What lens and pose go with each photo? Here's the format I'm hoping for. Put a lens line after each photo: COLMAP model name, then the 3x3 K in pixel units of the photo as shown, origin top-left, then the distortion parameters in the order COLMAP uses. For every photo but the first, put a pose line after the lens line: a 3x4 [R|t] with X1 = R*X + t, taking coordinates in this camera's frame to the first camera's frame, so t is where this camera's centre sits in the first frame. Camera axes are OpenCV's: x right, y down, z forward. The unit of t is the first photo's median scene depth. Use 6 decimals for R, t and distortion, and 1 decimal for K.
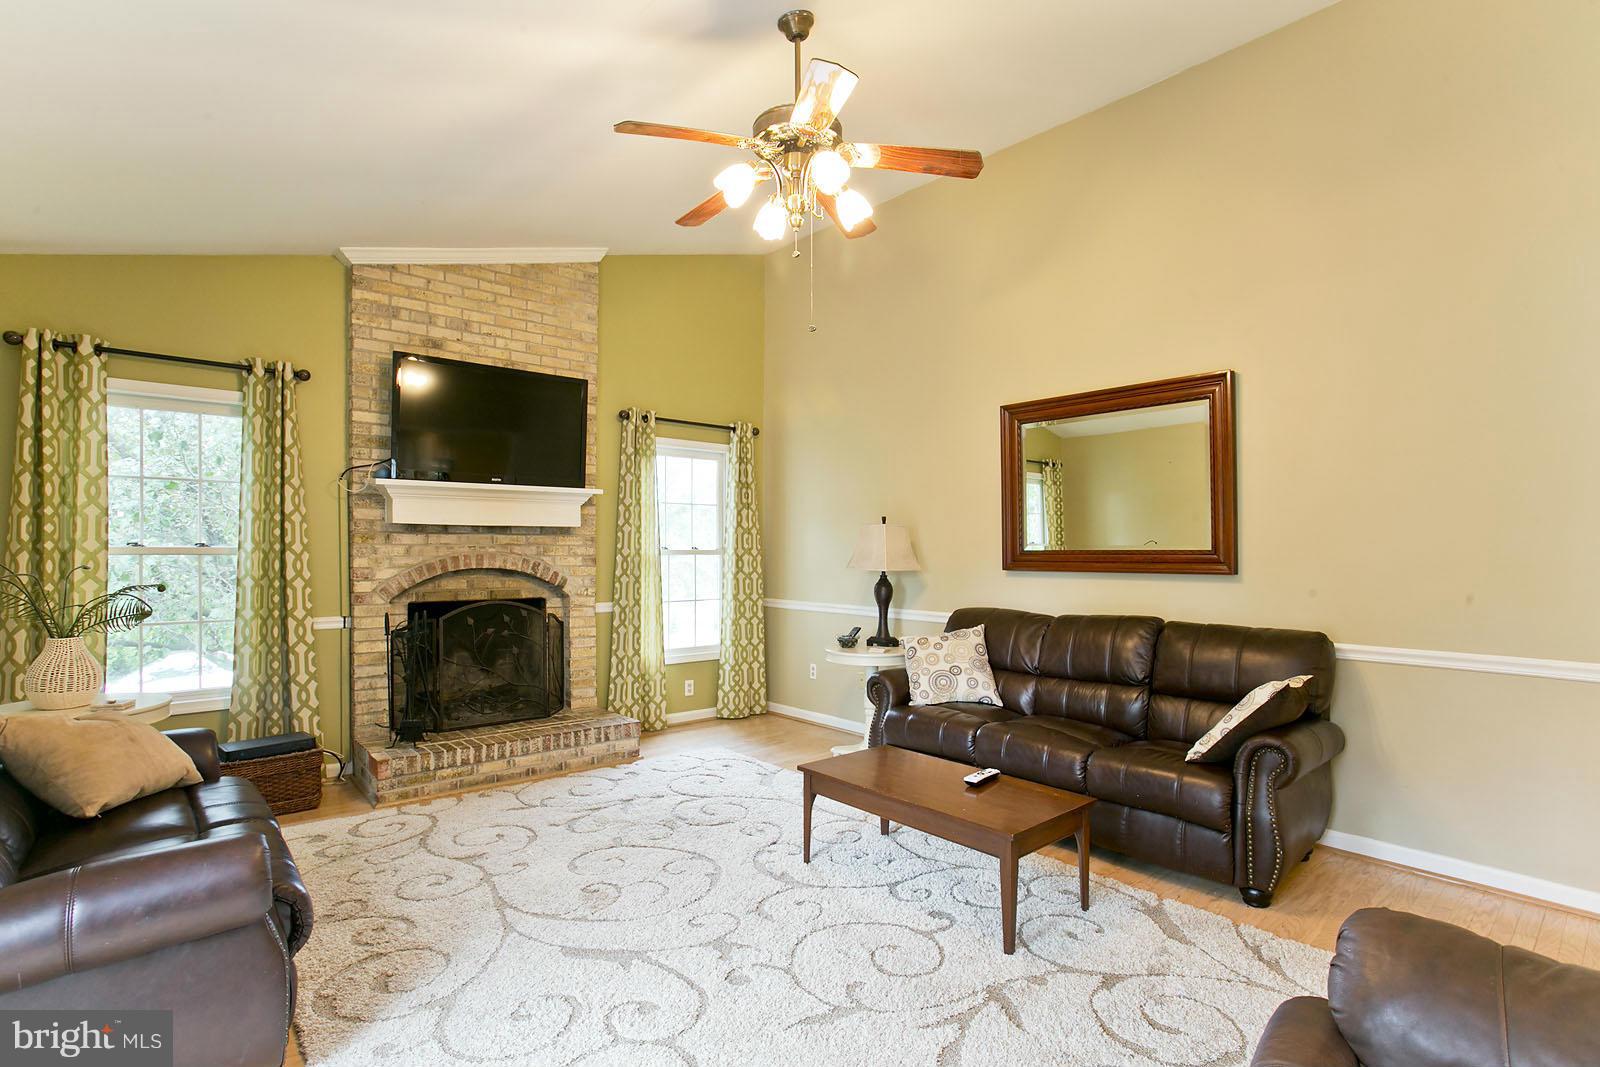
lens RADIAL K [[808.2, 0, 860.6], [0, 808.2, 538.6], [0, 0, 1]] dist [-0.068650, 0.034013]
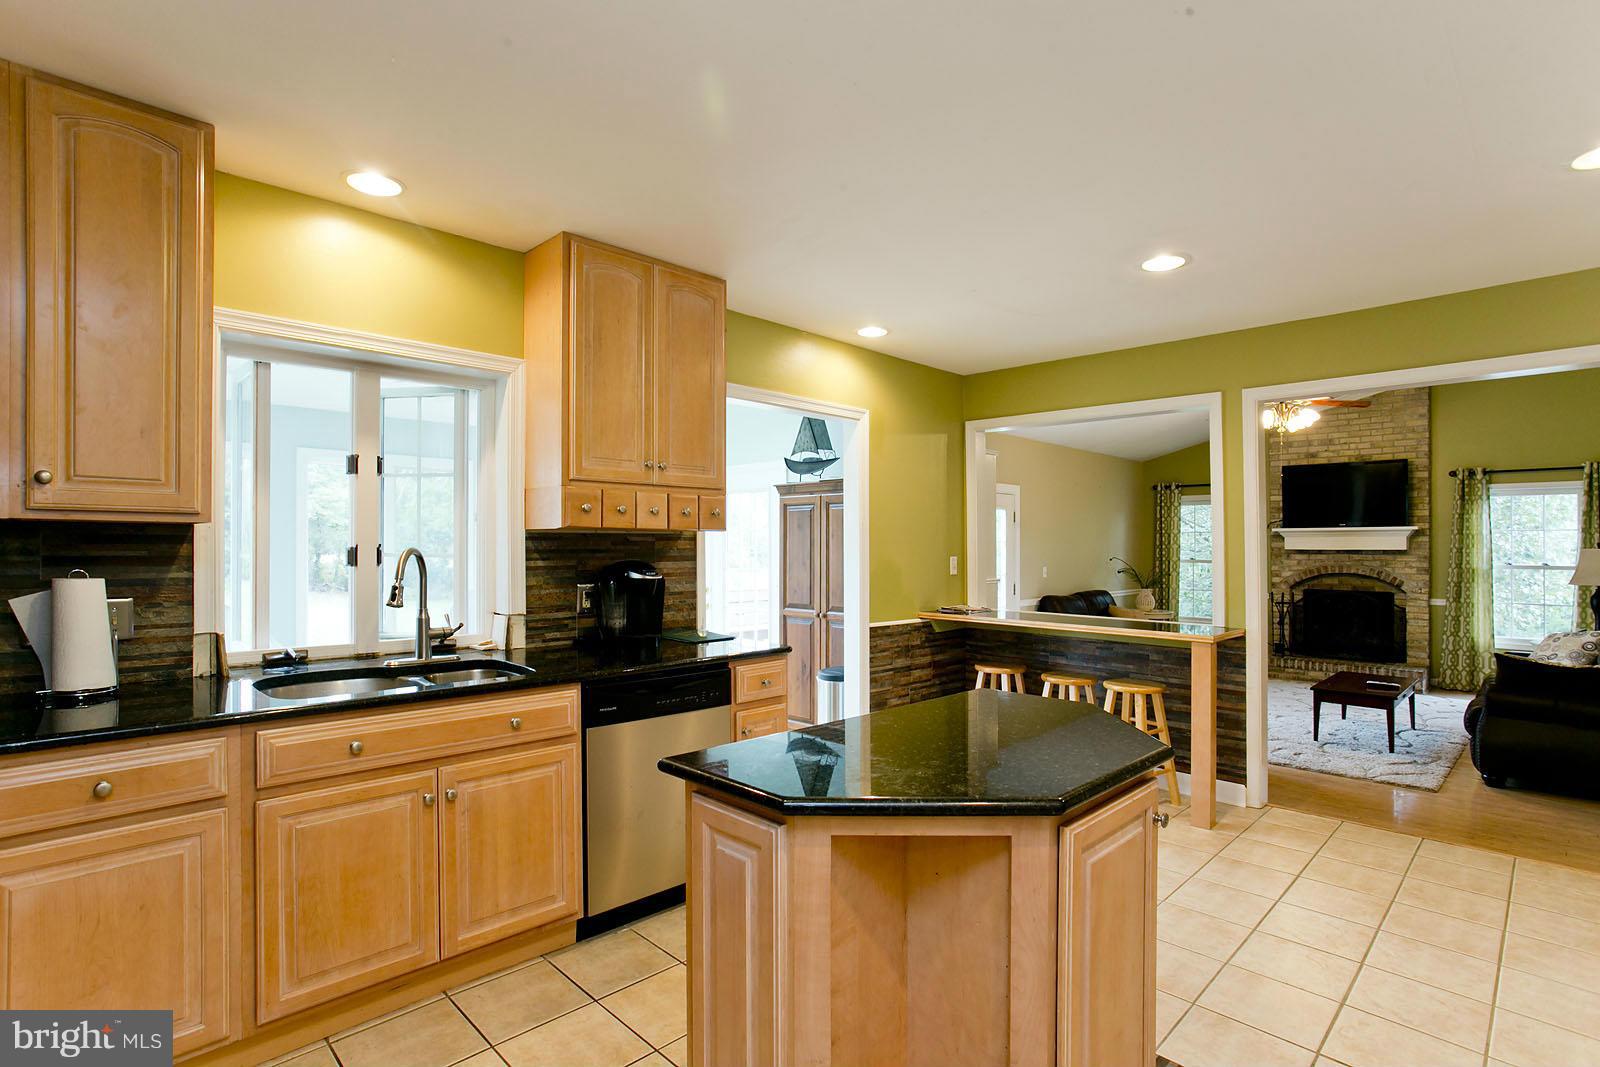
lens RADIAL K [[779.8, 0, 805.0], [0, 779.8, 545.6], [0, 0, 1]] dist [-0.003748, 0.011276]
pose [[0.021475, -0.003181, -0.999764, 1.320669], [0.007687, 0.999966, -0.003016, -0.030176], [0.999740, -0.007621, 0.021499, -0.273102]]
